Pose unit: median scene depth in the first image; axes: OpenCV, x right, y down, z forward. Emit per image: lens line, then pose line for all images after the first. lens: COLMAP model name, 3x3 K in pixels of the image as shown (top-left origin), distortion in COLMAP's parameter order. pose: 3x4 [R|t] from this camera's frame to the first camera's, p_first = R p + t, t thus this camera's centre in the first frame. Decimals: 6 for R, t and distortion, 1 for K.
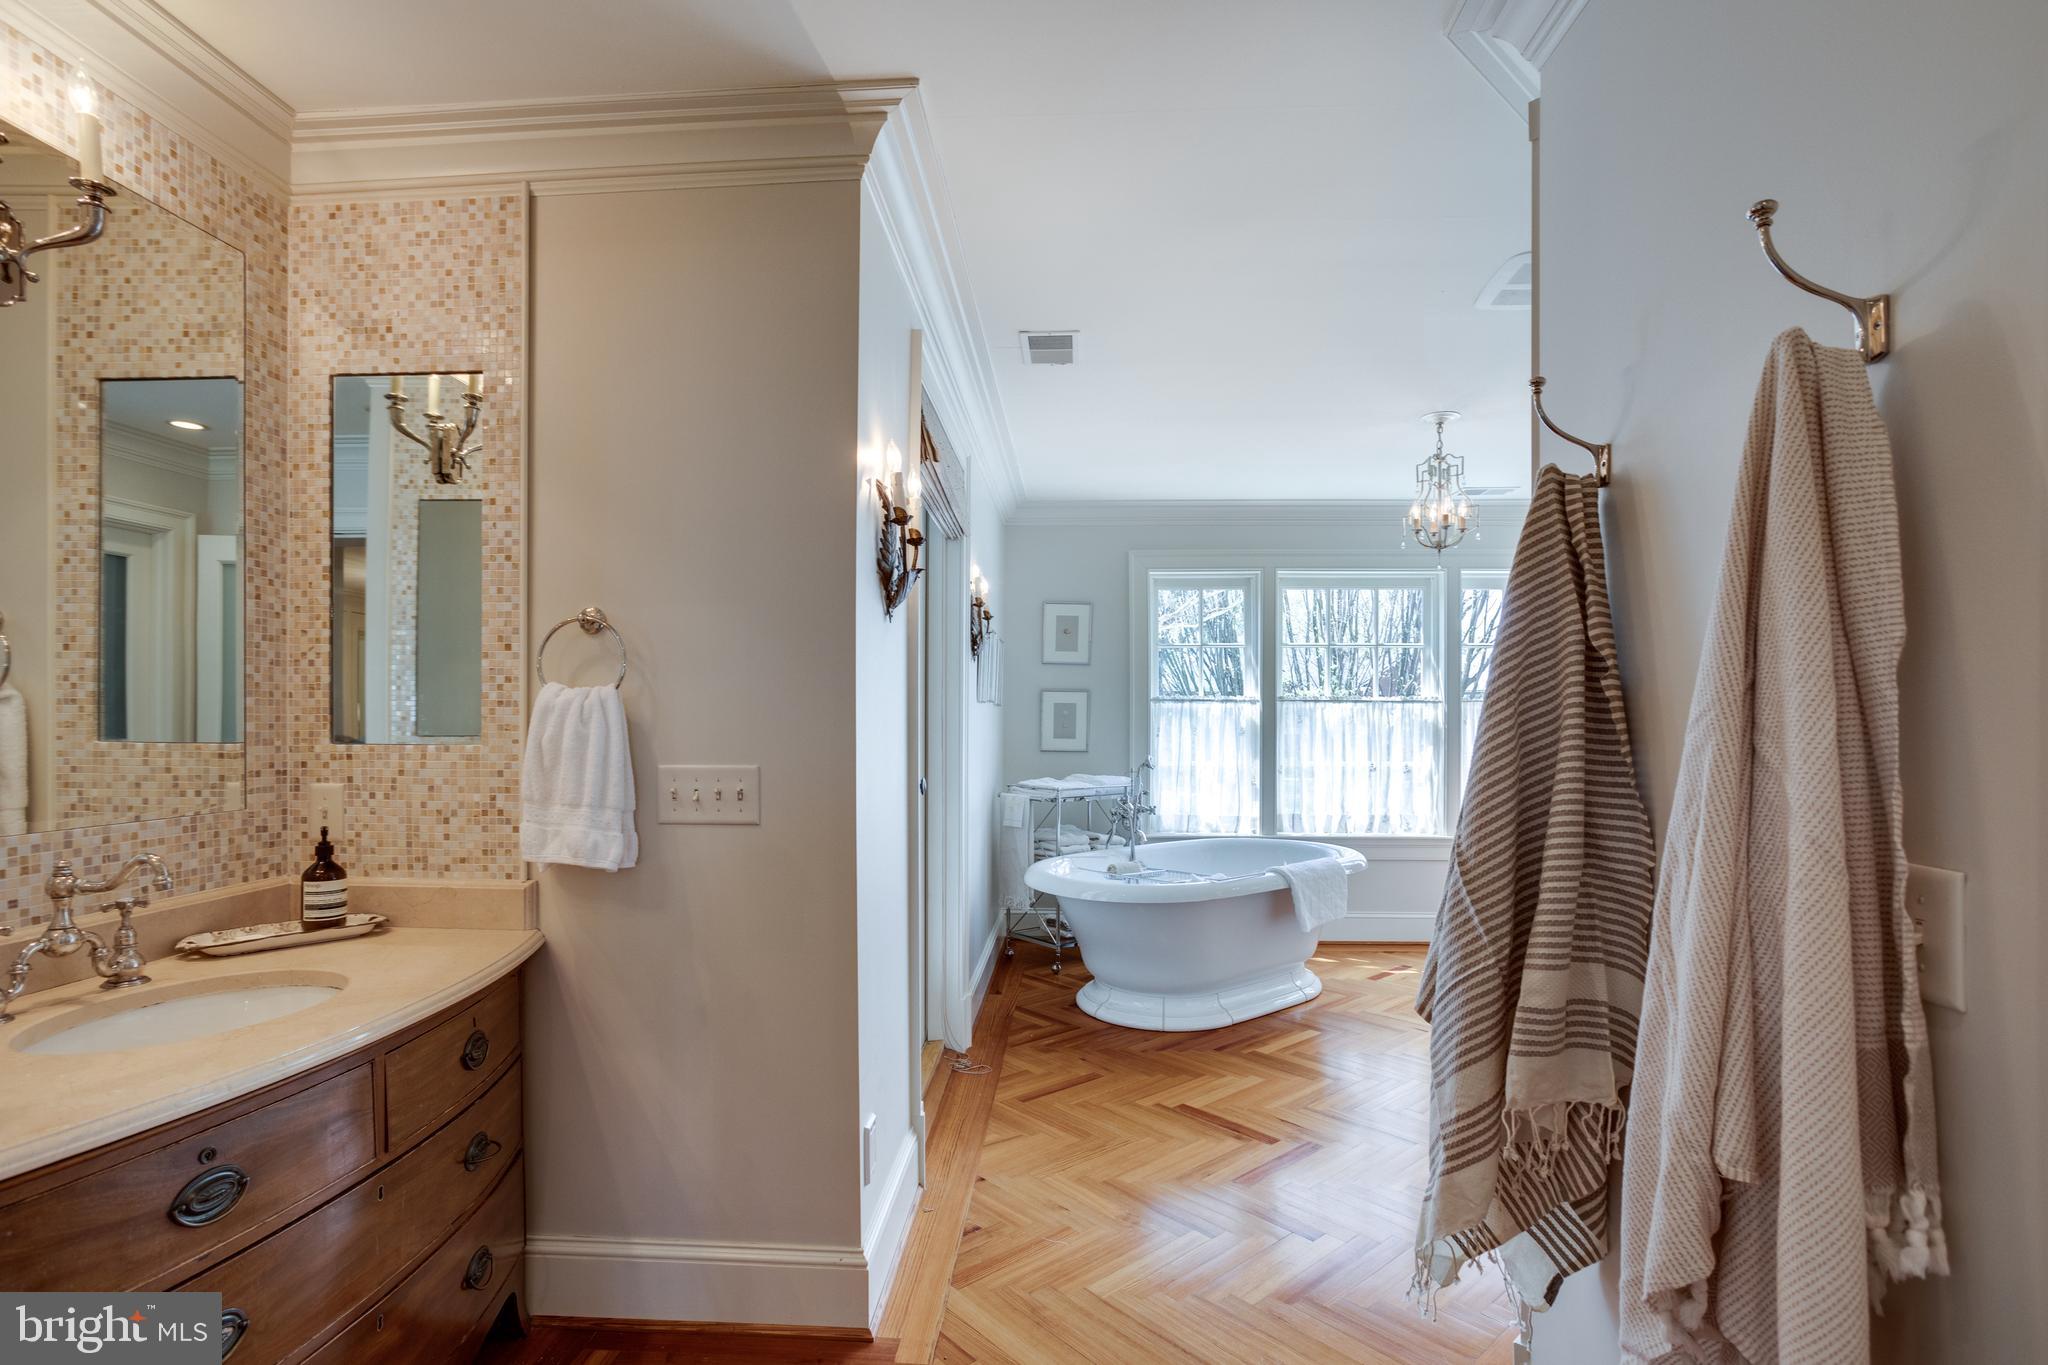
lens RADIAL K [[994.7, 0, 1023.9], [0, 994.7, 701.1], [0, 0, 1]] dist [-0.034751, 0.016345]
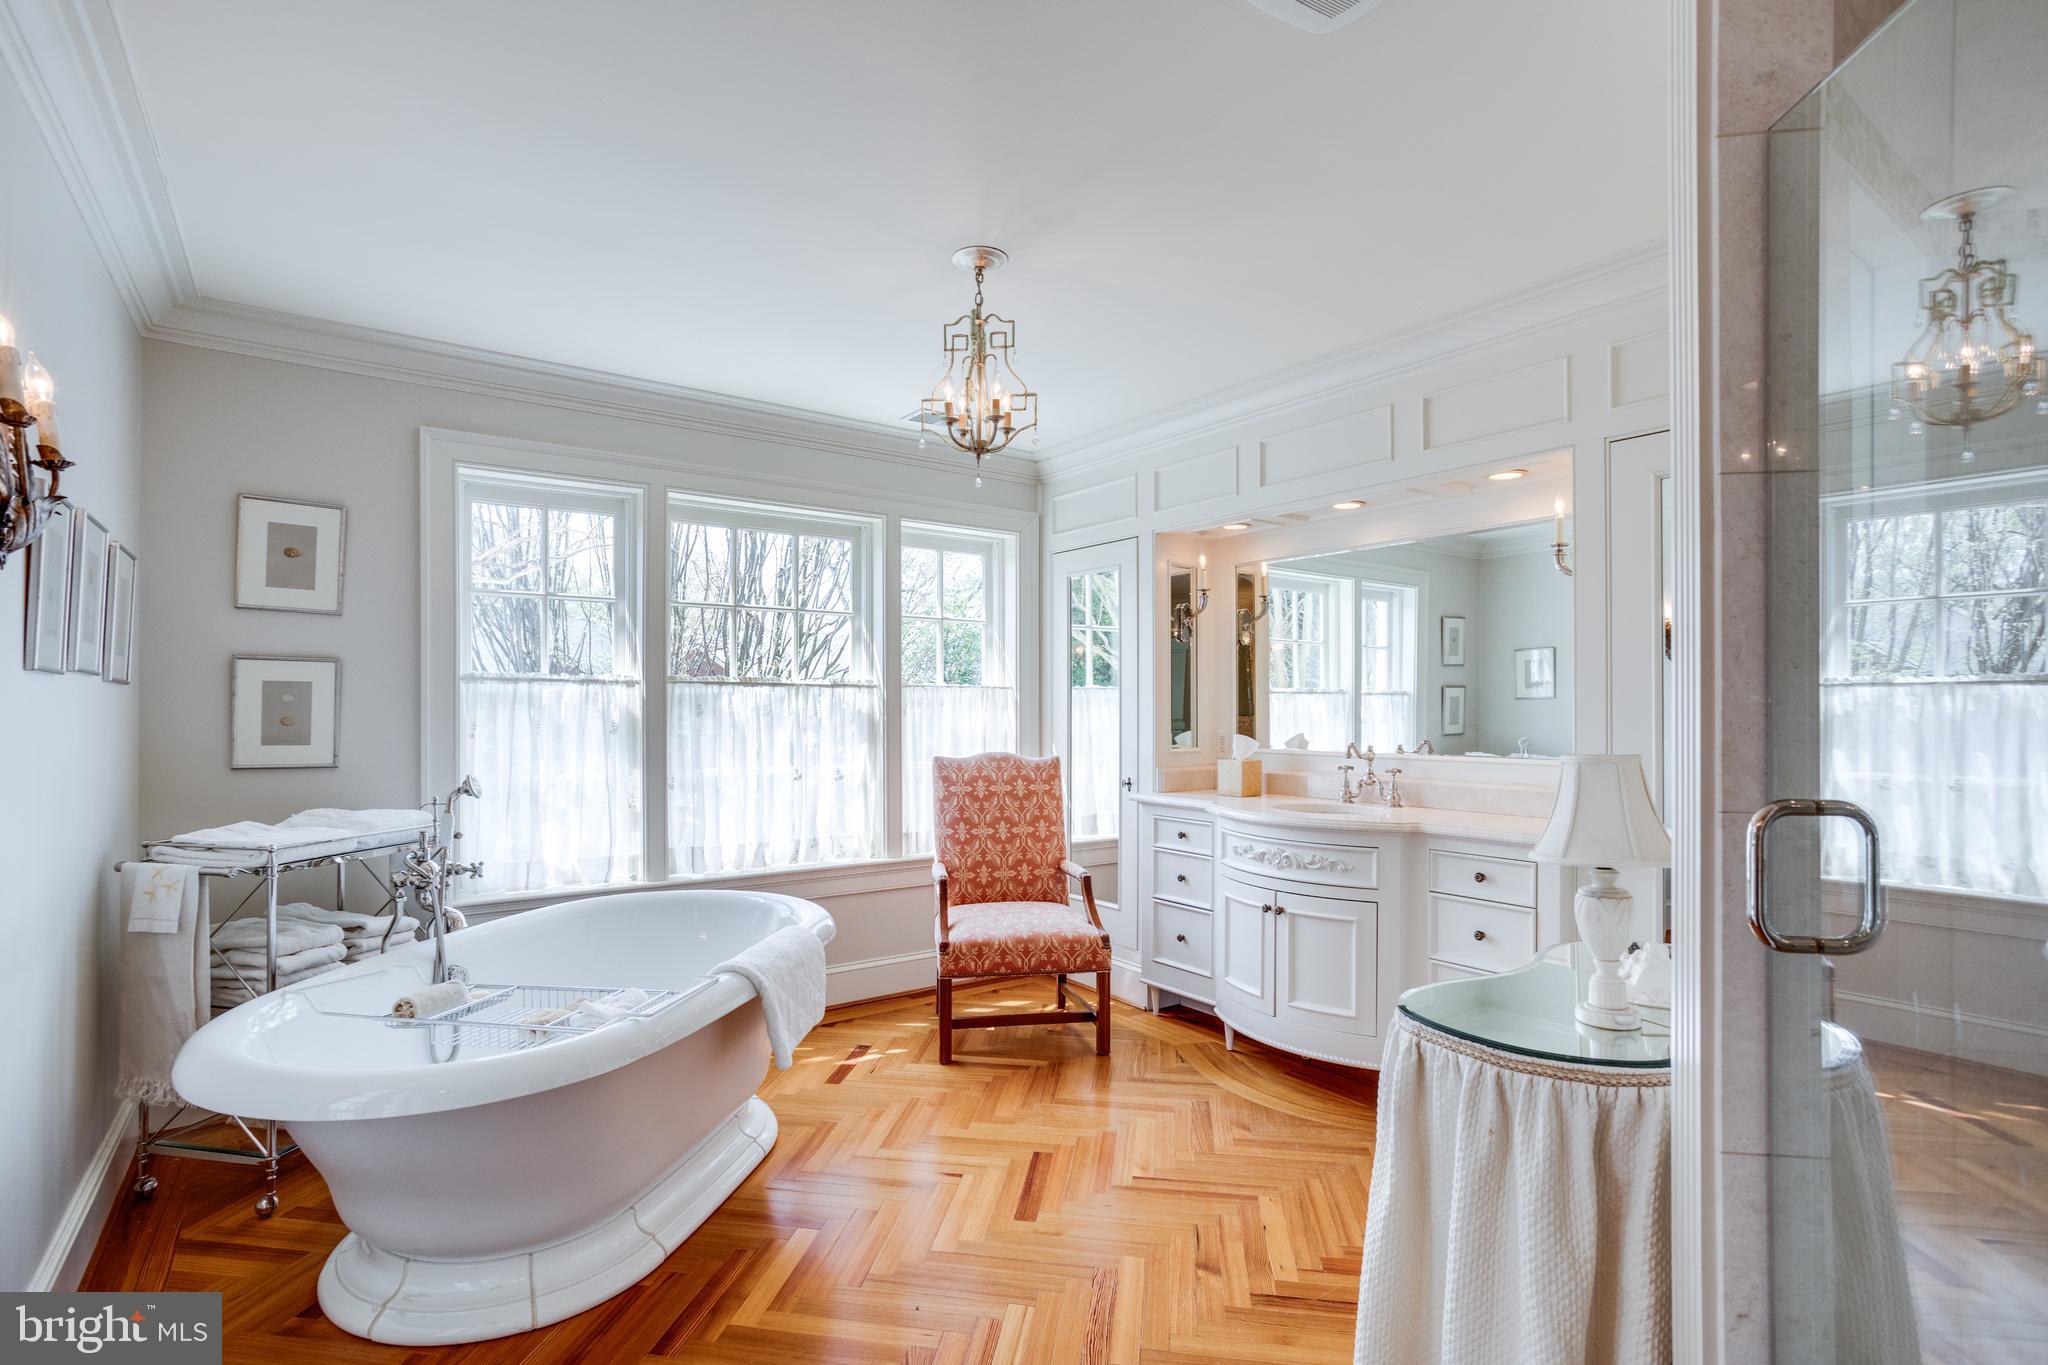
lens RADIAL K [[994.7, 0, 1024.8], [0, 994.7, 702.4], [0, 0, 1]] dist [-0.034751, 0.016345]
pose [[0.772866, 0.001561, 0.634567, 0.012795], [-0.007720, 0.999946, 0.006942, 0.006848], [-0.634522, -0.010264, 0.772837, 0.321927]]
